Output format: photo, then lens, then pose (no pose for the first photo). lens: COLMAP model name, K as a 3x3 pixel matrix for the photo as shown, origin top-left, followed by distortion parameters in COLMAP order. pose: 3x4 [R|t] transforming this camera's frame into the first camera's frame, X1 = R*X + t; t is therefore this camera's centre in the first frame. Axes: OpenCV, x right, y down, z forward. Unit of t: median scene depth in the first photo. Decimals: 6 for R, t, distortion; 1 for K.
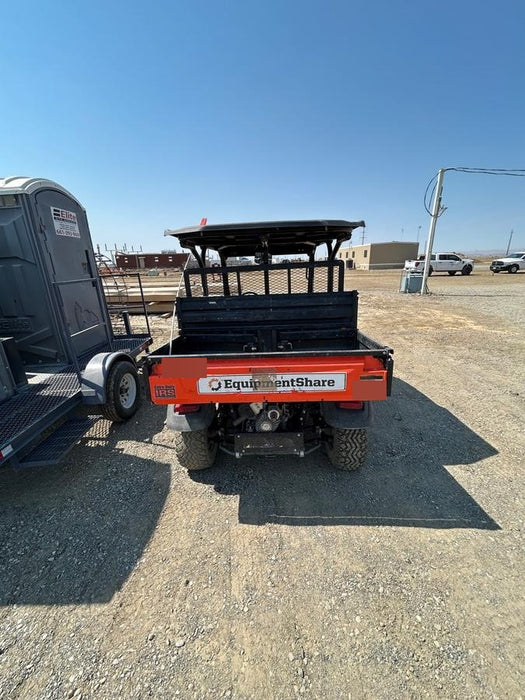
lens RADIAL K [[282.2, 0, 262.5], [0, 282.2, 350.0], [0, 0, 1]] dist [0.000793, 0.000056]
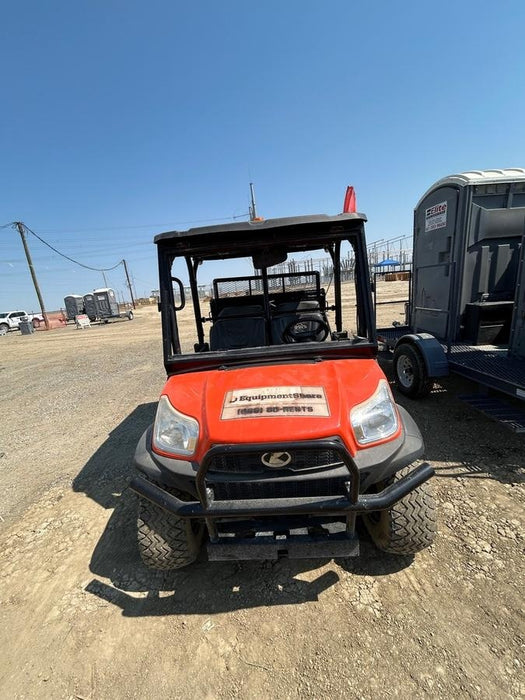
lens RADIAL K [[282.2, 0, 262.5], [0, 282.2, 350.0], [0, 0, 1]] dist [0.000793, 0.000056]
pose [[-0.992083, 0.124653, 0.015271, 0.077126], [0.115428, 0.857175, 0.501923, -1.035503], [0.049476, 0.499712, -0.864777, 3.592450]]
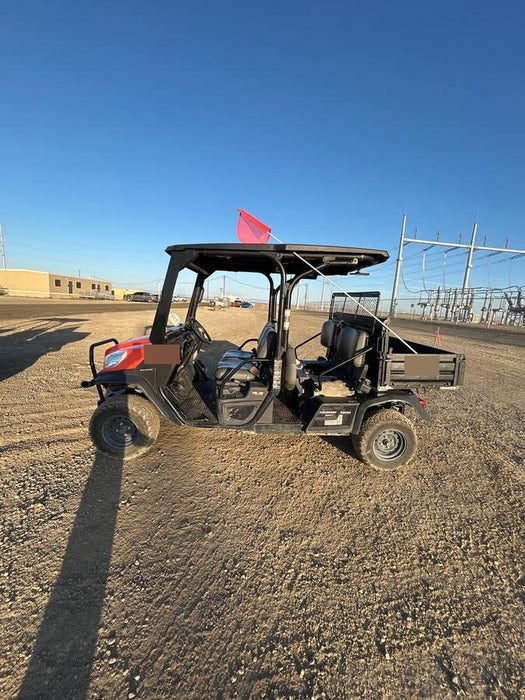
lens RADIAL K [[282.2, 0, 262.5], [0, 282.2, 350.0], [0, 0, 1]] dist [0.000793, 0.000056]
pose [[-0.067730, -0.144052, 0.987250, -1.887326], [0.235148, 0.959341, 0.156112, -0.498127], [-0.969597, 0.242723, -0.031102, 2.156177]]
